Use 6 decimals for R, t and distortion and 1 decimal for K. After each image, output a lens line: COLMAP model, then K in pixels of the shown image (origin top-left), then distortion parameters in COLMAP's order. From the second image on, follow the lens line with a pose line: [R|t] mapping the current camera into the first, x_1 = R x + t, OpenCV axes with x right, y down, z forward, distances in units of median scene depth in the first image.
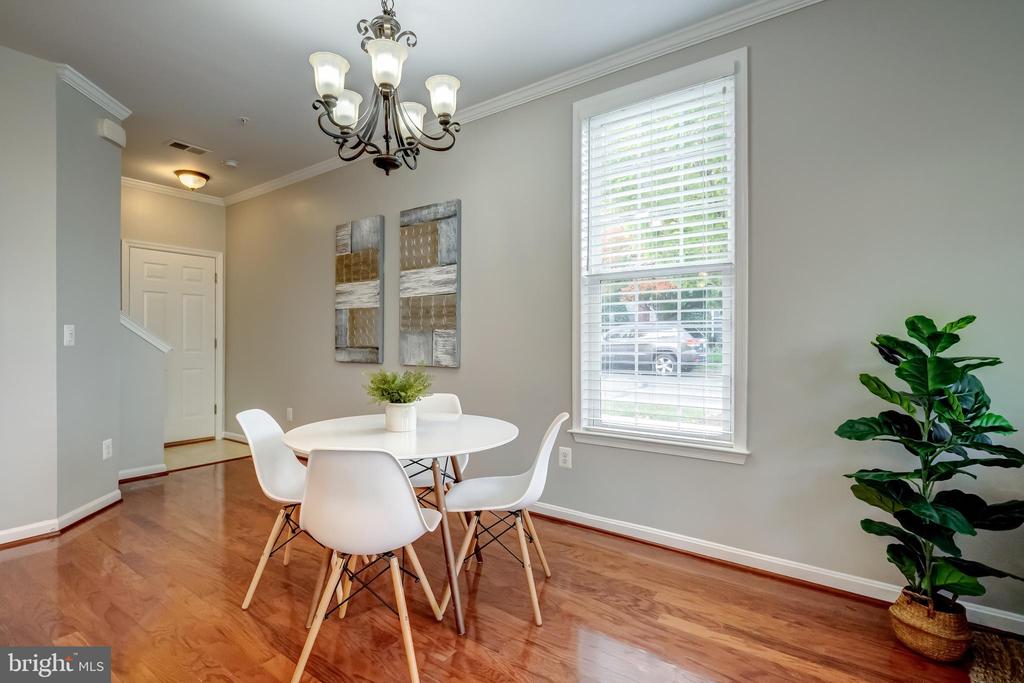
lens RADIAL K [[492.3, 0, 516.7], [0, 492.3, 344.2], [0, 0, 1]] dist [-0.002402, -0.000500]
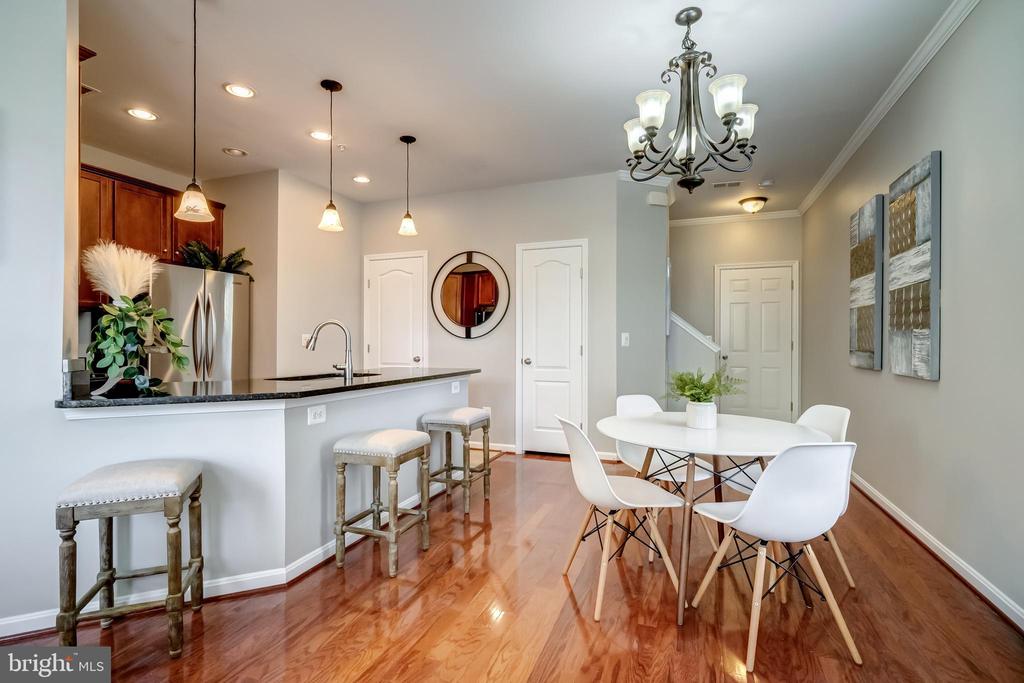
lens RADIAL K [[492.3, 0, 515.8], [0, 492.3, 342.0], [0, 0, 1]] dist [-0.002402, -0.000500]
pose [[0.264857, 0.000745, -0.964288, 0.368286], [-0.008568, 0.999962, -0.001581, -0.002824], [0.964250, 0.008681, 0.264853, 0.174496]]
